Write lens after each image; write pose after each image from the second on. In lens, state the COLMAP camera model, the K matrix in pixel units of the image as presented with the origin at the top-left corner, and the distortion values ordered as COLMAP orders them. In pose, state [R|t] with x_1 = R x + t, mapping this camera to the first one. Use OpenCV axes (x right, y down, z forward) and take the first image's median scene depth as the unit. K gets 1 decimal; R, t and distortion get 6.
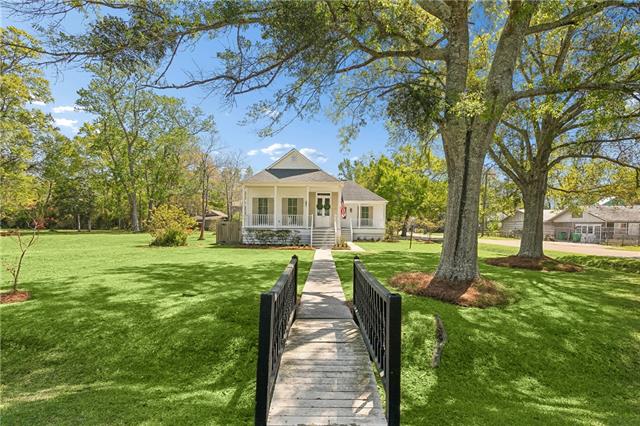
lens RADIAL K [[307.1, 0, 344.6], [0, 307.1, 228.6], [0, 0, 1]] dist [0.009453, 0.000946]
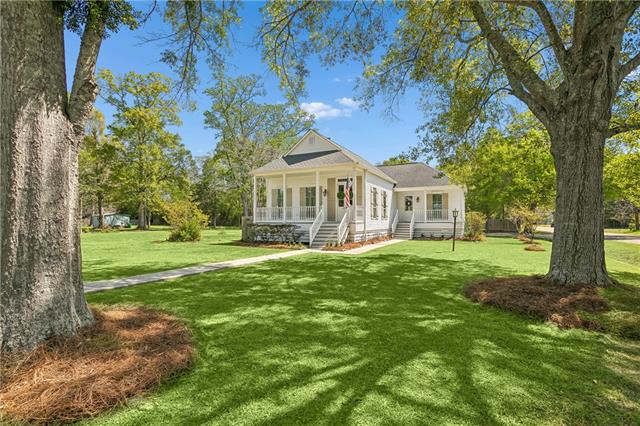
lens RADIAL K [[316.6, 0, 332.1], [0, 316.6, 215.8], [0, 0, 1]] dist [-0.004524, 0.000273]
pose [[0.878392, -0.021462, -0.477458, 0.295404], [0.008847, 0.999550, -0.028655, 0.005540], [0.477858, 0.020946, 0.878187, 0.258931]]
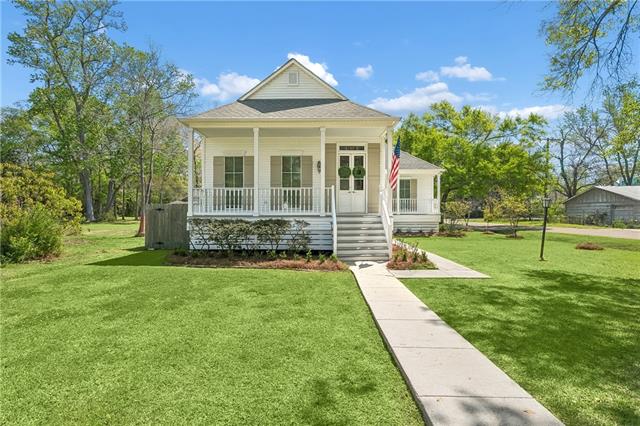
lens RADIAL K [[316.6, 0, 323.4], [0, 316.6, 214.1], [0, 0, 1]] dist [-0.004524, 0.000273]
pose [[0.998019, -0.008782, -0.062300, -0.083890], [0.008824, 0.999961, 0.000397, -0.003265], [0.062295, -0.000946, 0.998057, 0.475621]]
